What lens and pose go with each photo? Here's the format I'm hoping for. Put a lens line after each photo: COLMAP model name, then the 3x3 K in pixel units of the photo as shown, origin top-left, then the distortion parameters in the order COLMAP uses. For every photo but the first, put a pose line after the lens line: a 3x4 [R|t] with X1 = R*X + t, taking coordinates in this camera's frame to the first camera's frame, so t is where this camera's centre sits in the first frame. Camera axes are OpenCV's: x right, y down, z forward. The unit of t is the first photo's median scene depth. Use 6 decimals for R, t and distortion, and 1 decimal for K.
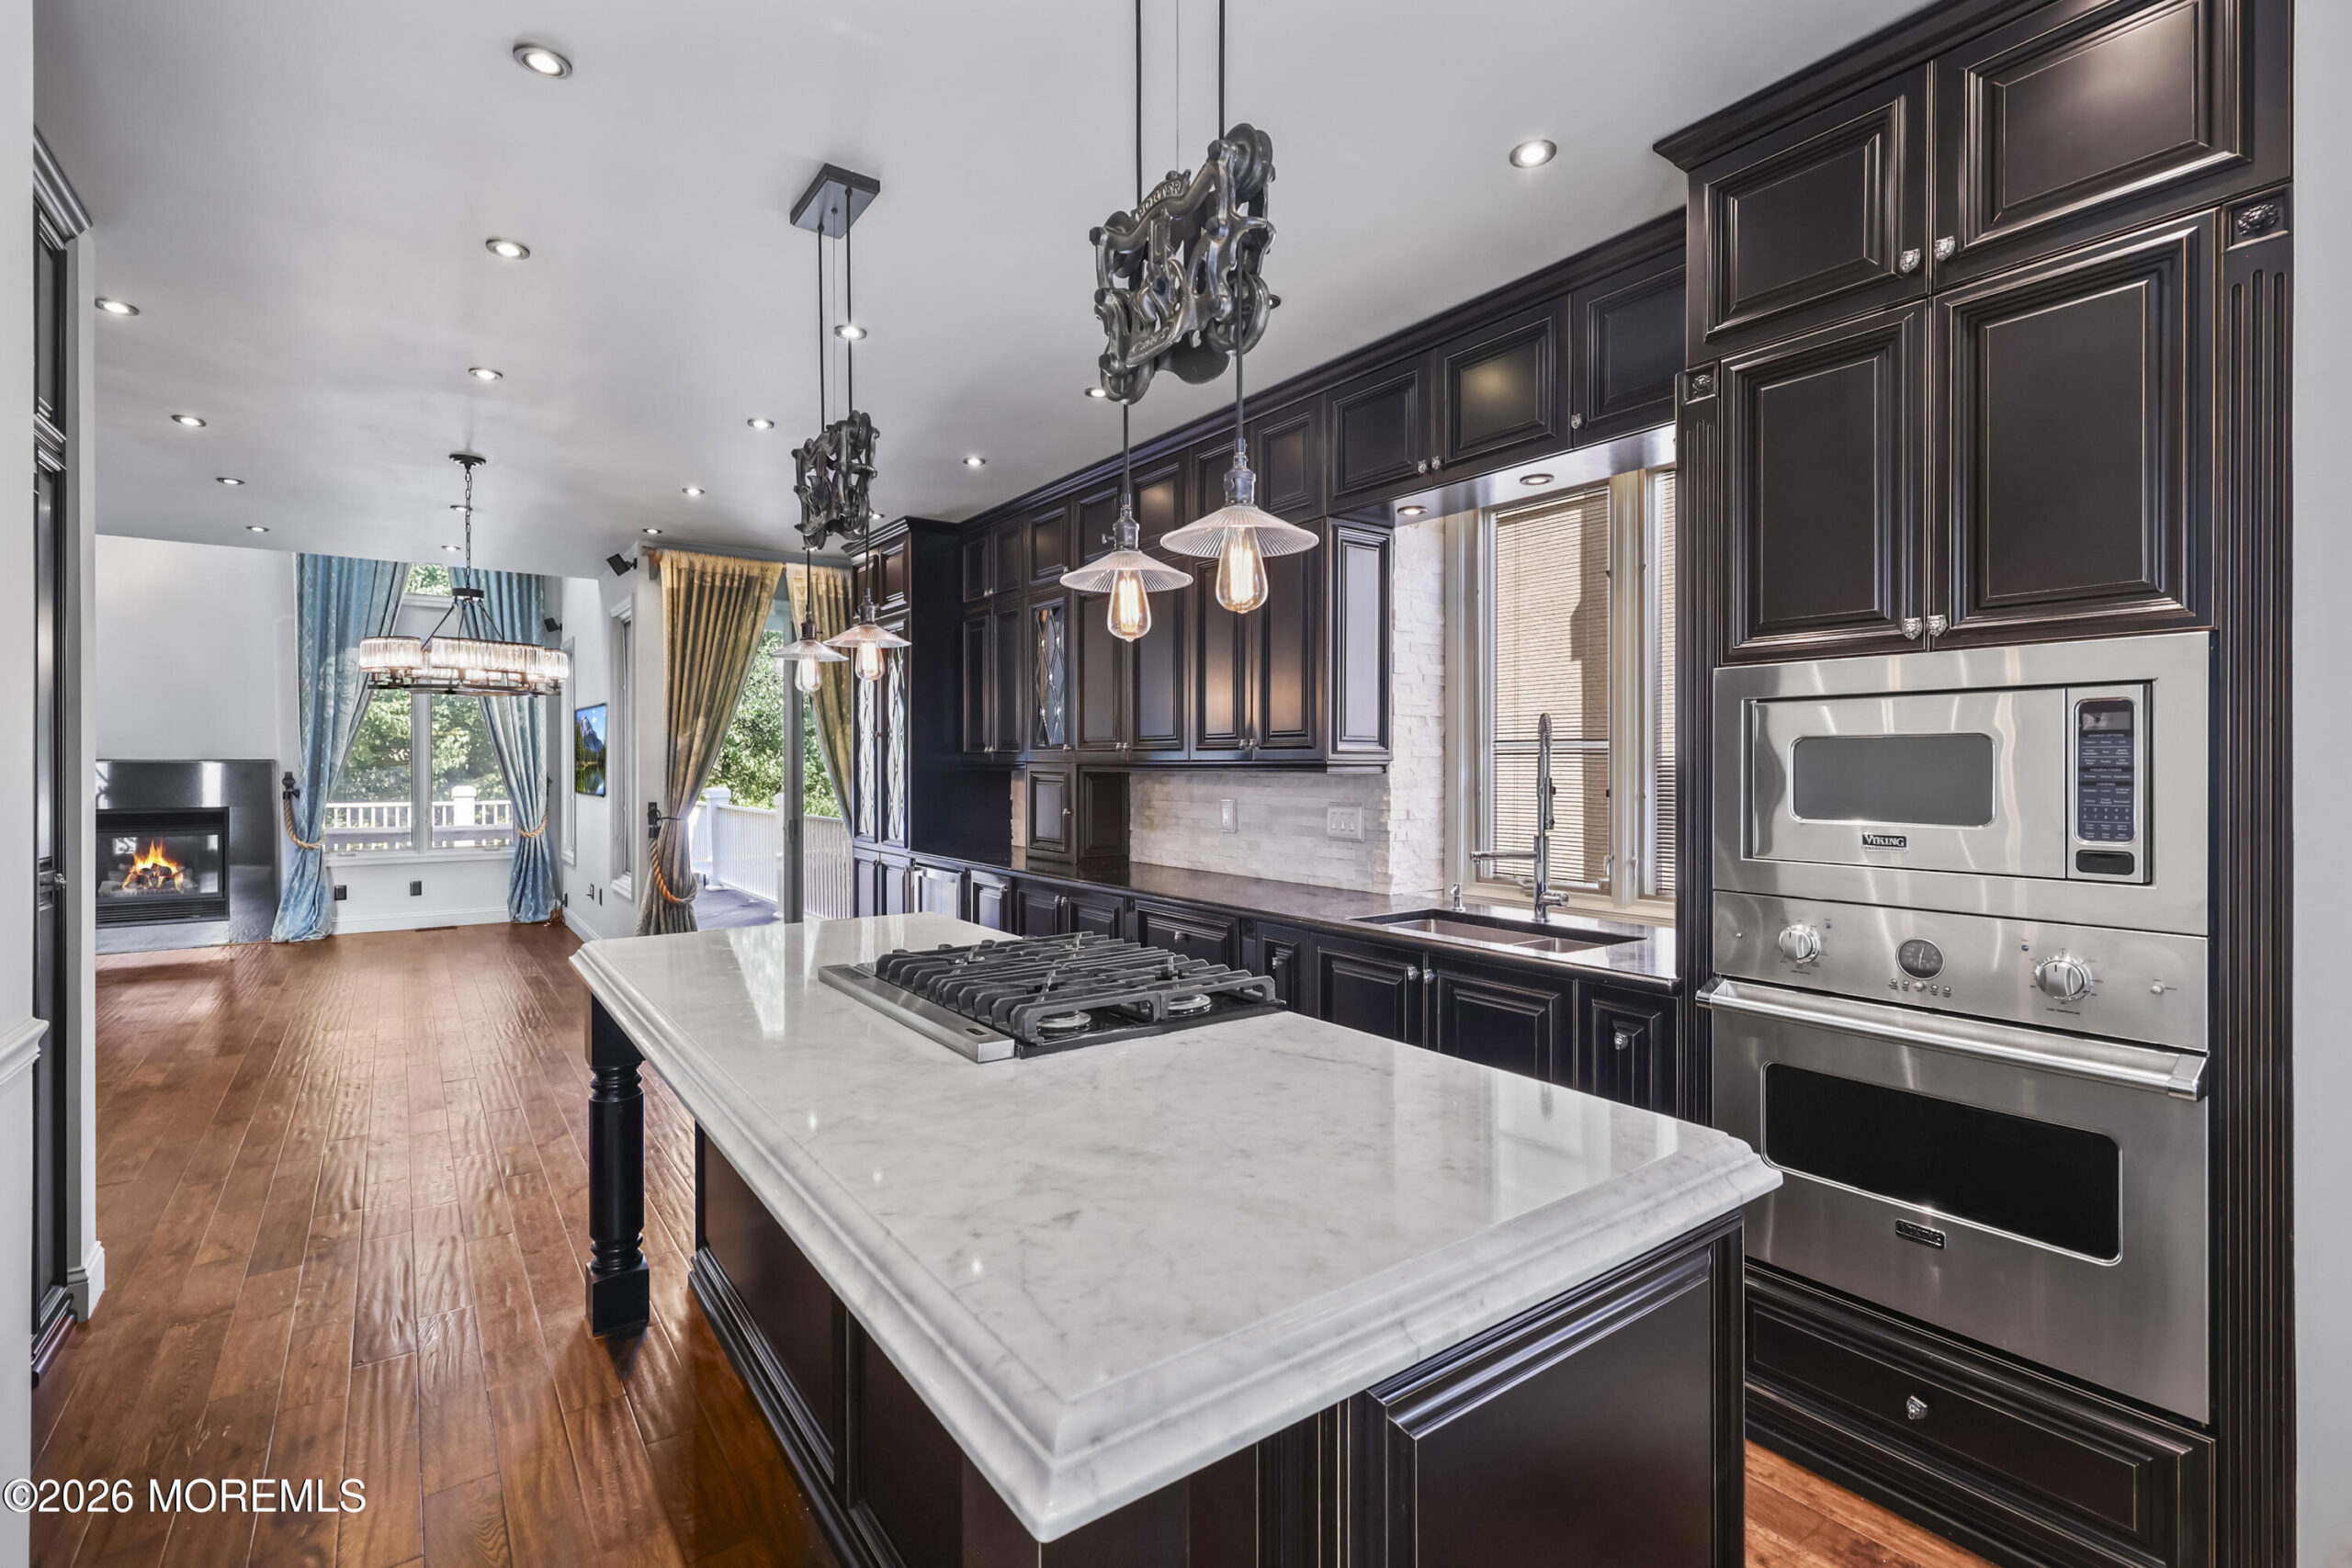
lens RADIAL K [[1076.0, 0, 1175.9], [0, 1076.0, 766.7], [0, 0, 1]] dist [-0.000084, -0.000028]
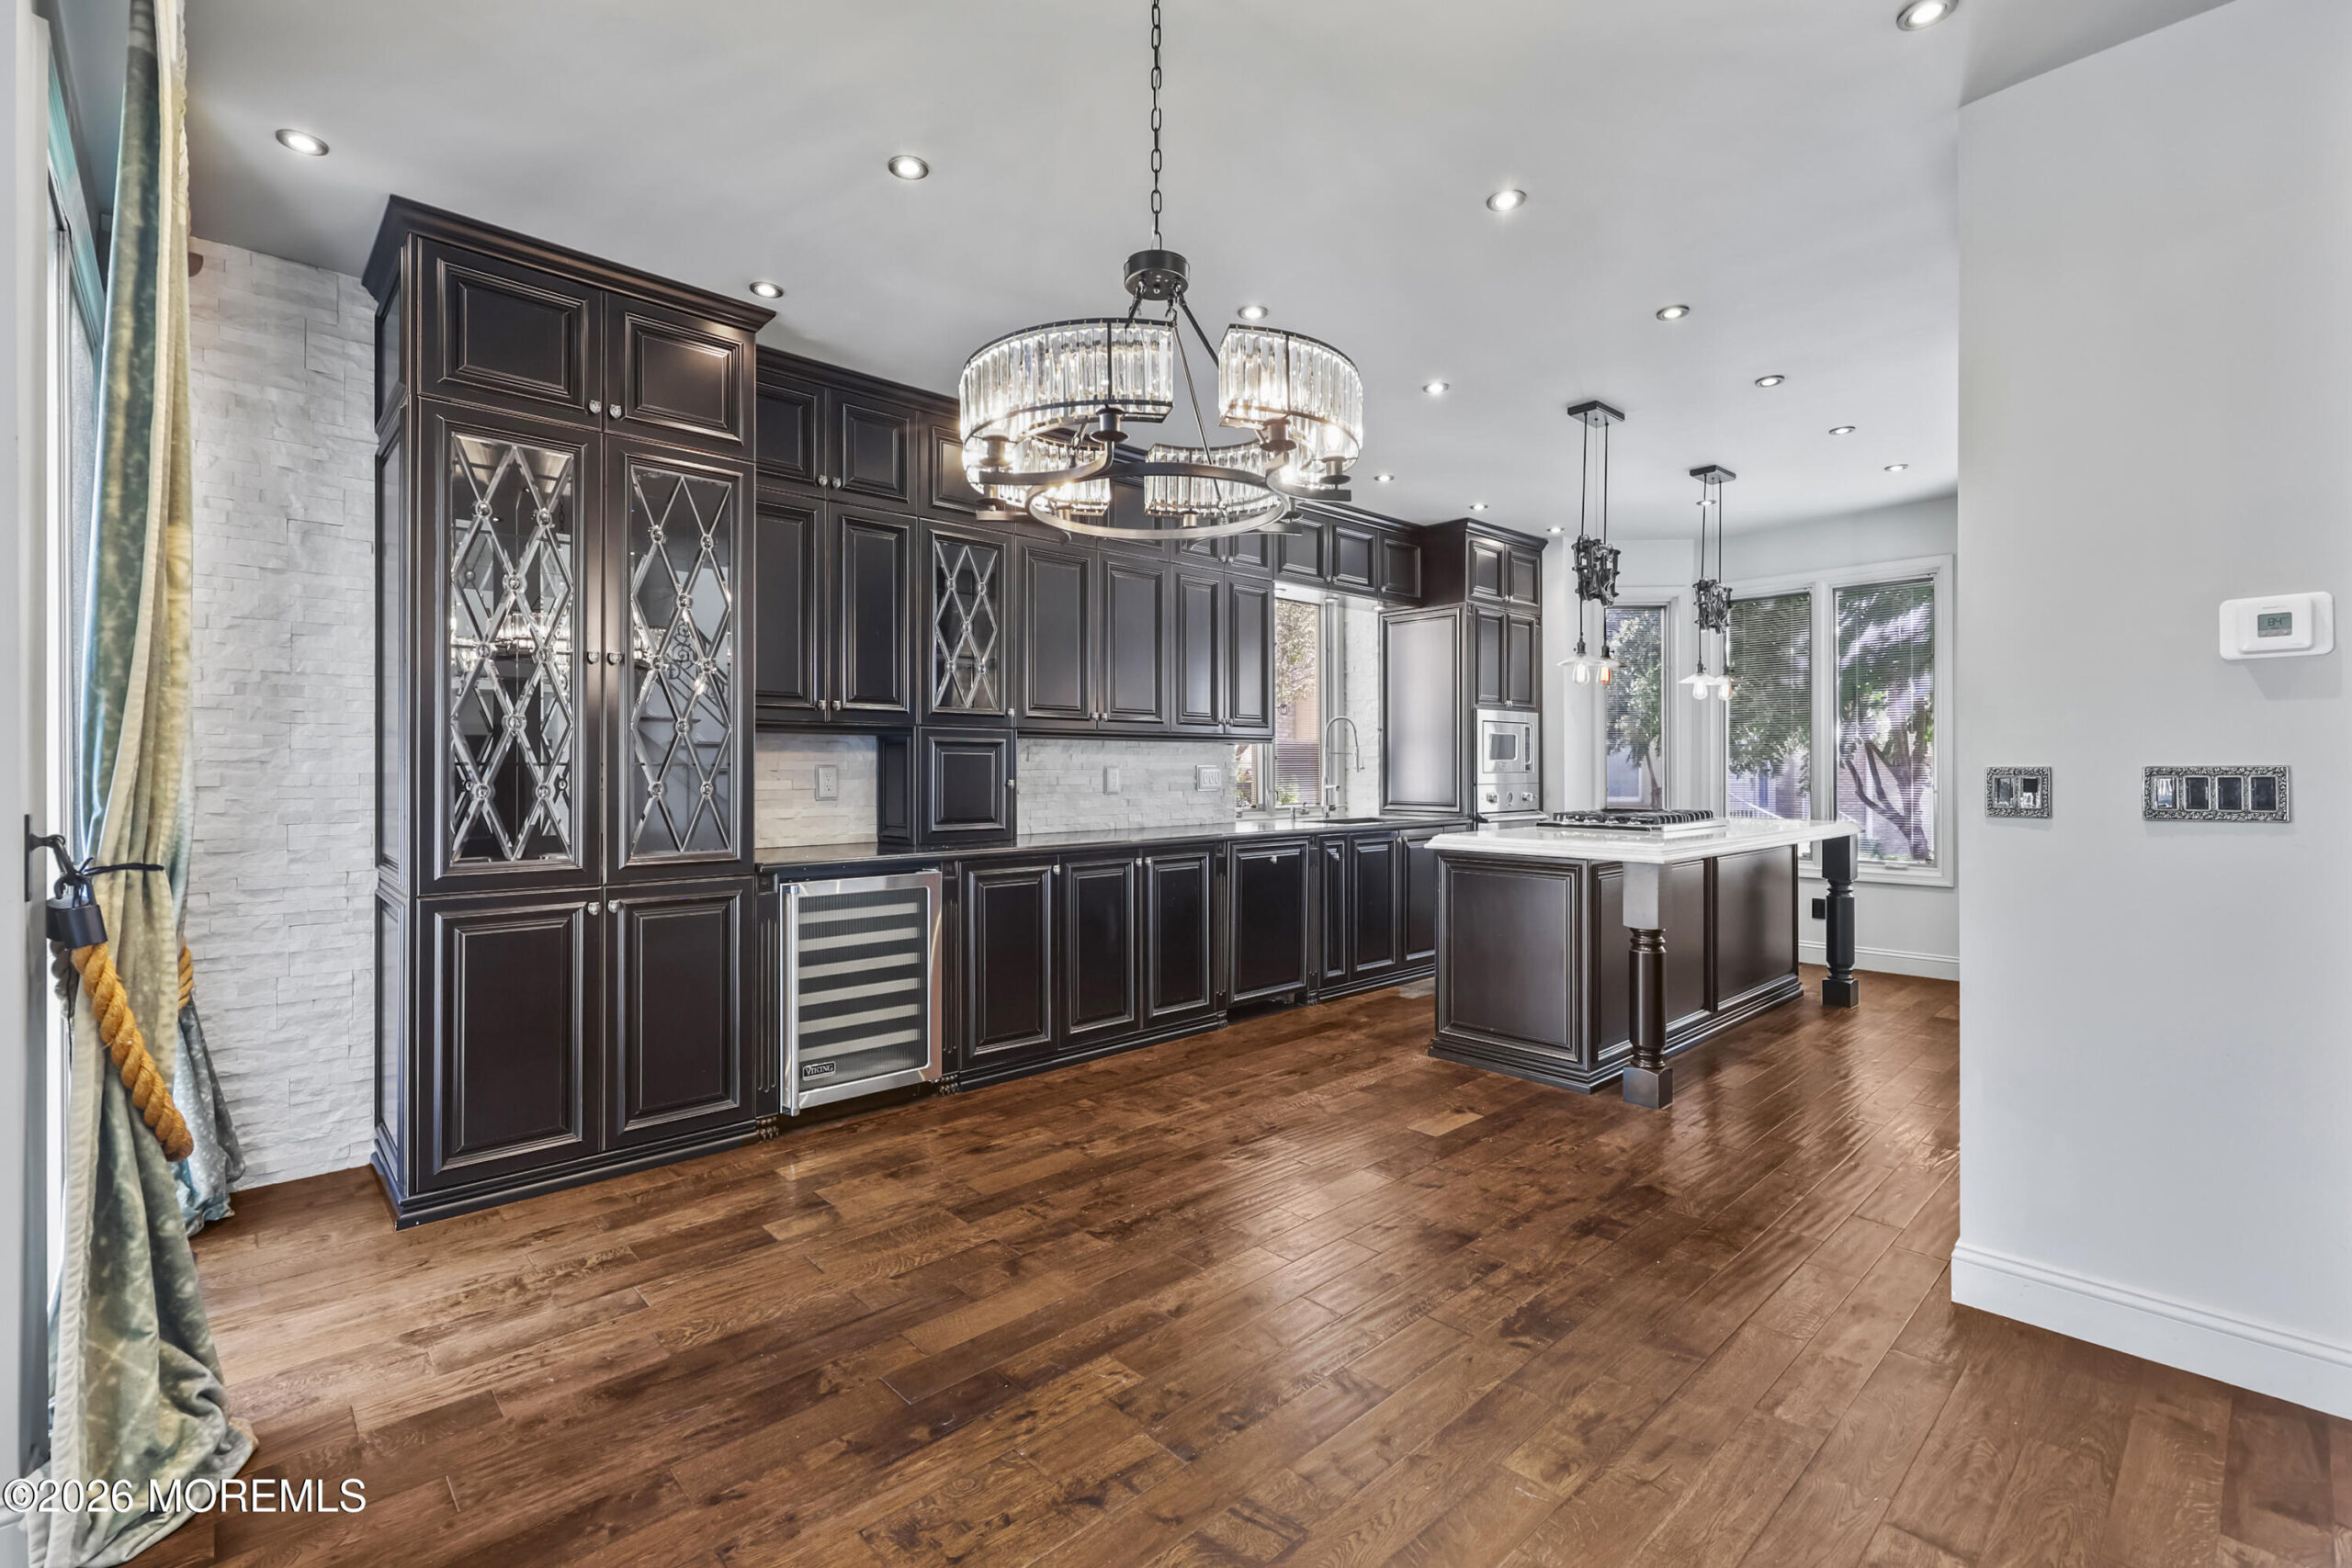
lens RADIAL K [[1045.1, 0, 1166.9], [0, 1045.1, 769.1], [0, 0, 1]] dist [0.002951, 0.000226]
pose [[-0.120348, -0.000195, 0.992732, -0.594080], [0.002289, 0.999997, 0.000474, 0.018176], [-0.992729, 0.002329, -0.120347, 0.585973]]
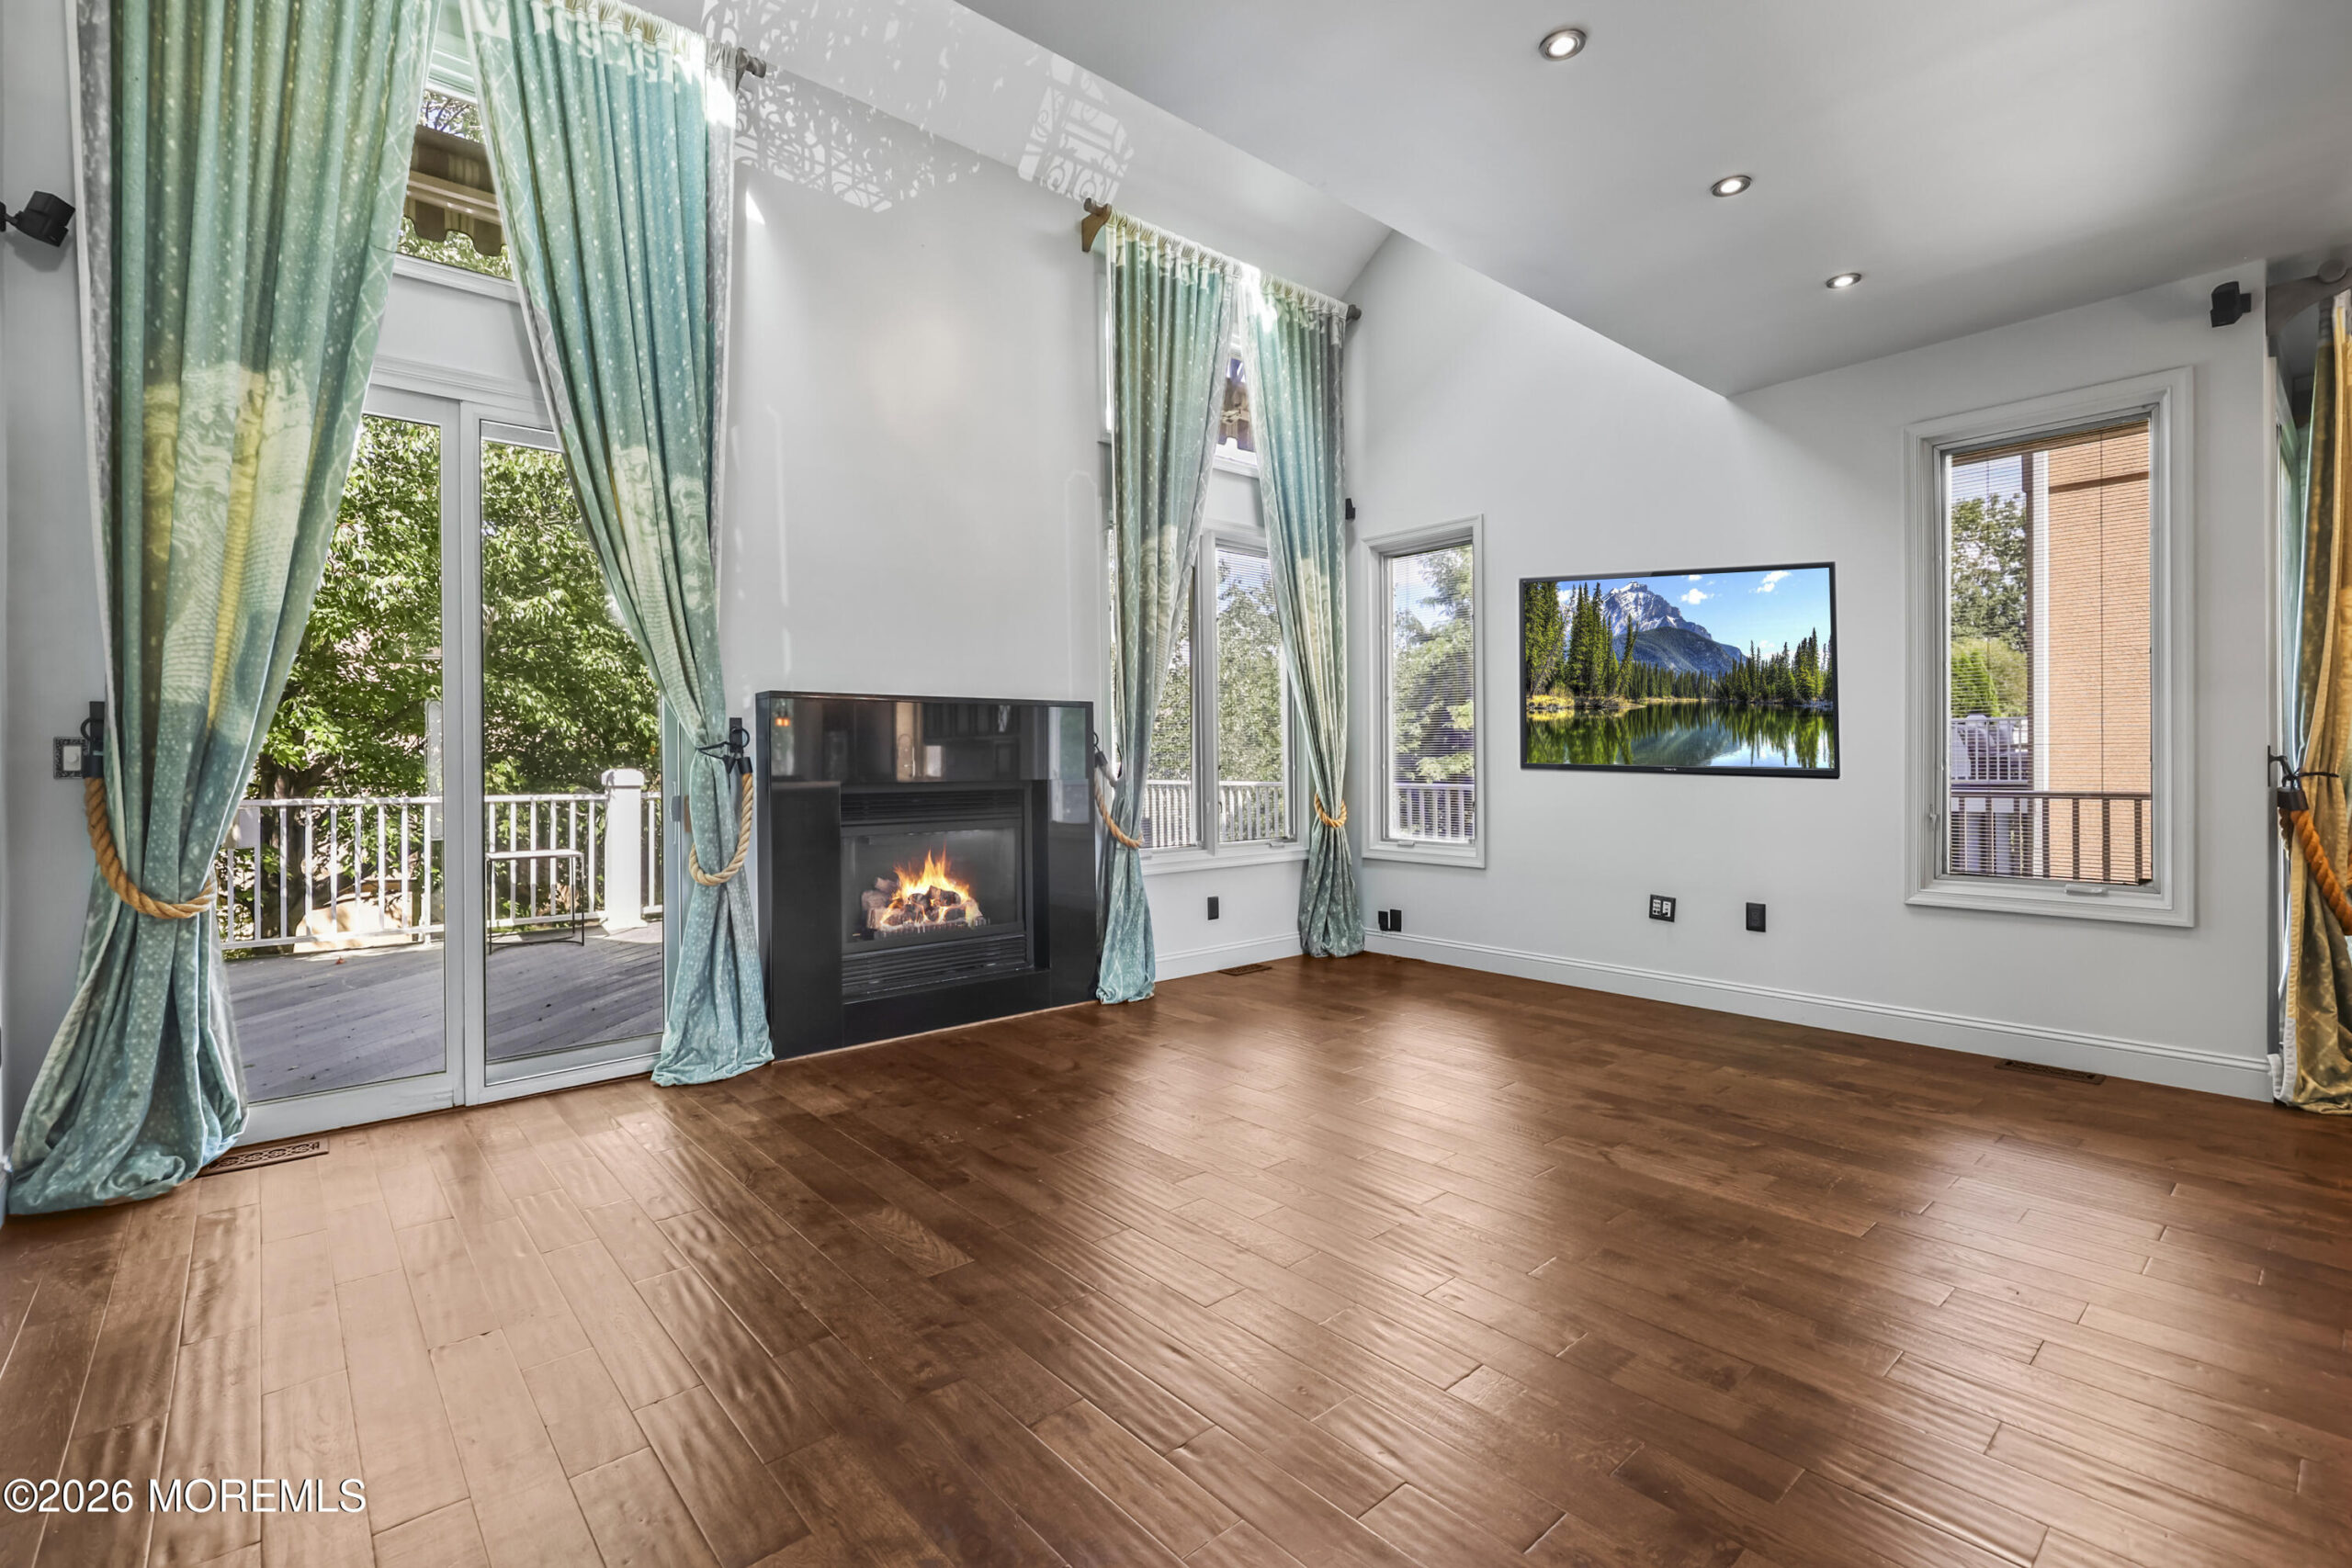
lens RADIAL K [[1056.5, 0, 1165.3], [0, 1056.5, 770.0], [0, 0, 1]] dist [0.003080, 0.000050]
pose [[0.996221, -0.009802, 0.086299, -0.840092], [0.009654, 0.999951, 0.002131, 0.030620], [-0.086315, -0.001290, 0.996267, 0.397502]]
